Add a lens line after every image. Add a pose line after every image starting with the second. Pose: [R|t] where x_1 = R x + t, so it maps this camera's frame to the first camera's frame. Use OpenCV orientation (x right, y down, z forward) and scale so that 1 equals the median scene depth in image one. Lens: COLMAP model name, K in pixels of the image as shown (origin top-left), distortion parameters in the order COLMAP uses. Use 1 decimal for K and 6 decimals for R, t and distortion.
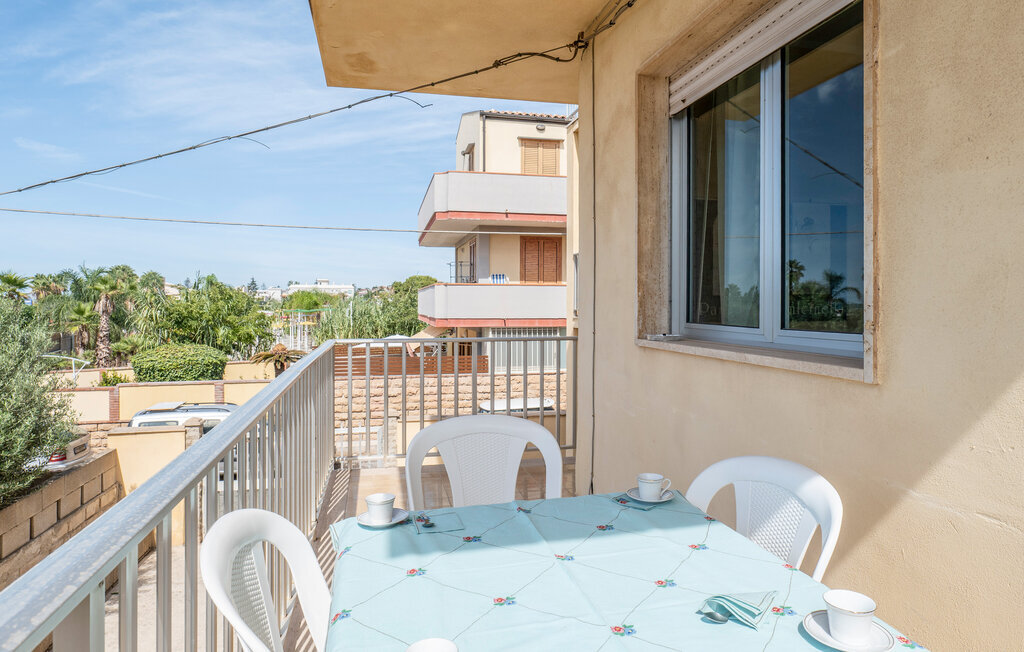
lens RADIAL K [[612.9, 0, 512.0], [0, 612.9, 326.0], [0, 0, 1]] dist [-0.039215, 0.030085]
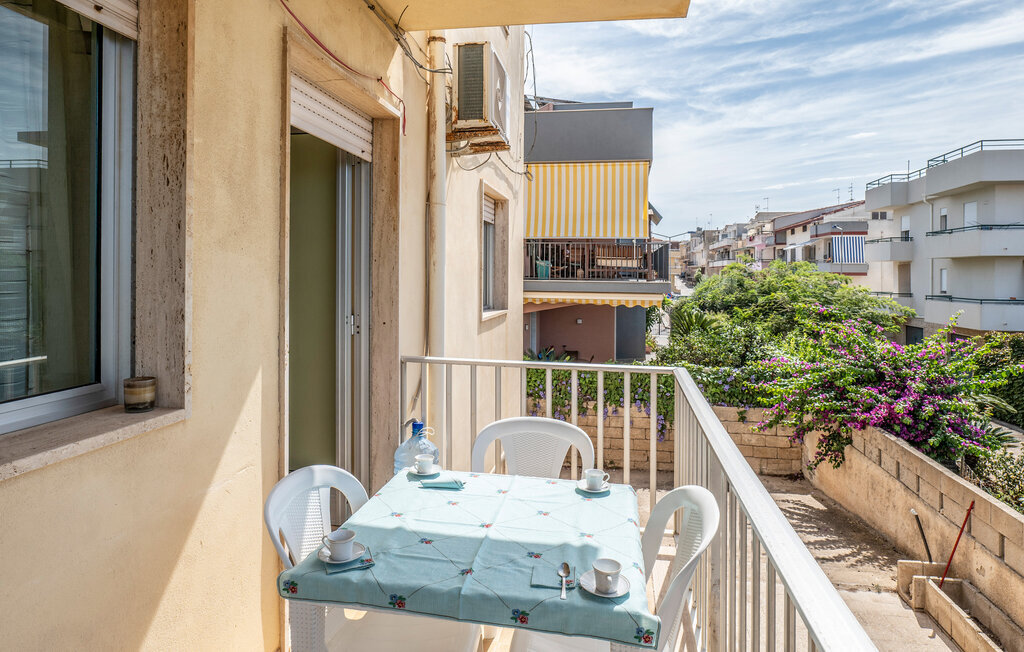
lens RADIAL K [[612.9, 0, 512.0], [0, 612.9, 326.0], [0, 0, 1]] dist [-0.039215, 0.030085]
pose [[-0.922704, -0.051824, 0.382011, -0.463662], [-0.006288, 0.992814, 0.119500, -0.253087], [-0.385459, 0.107861, -0.916399, 2.059862]]
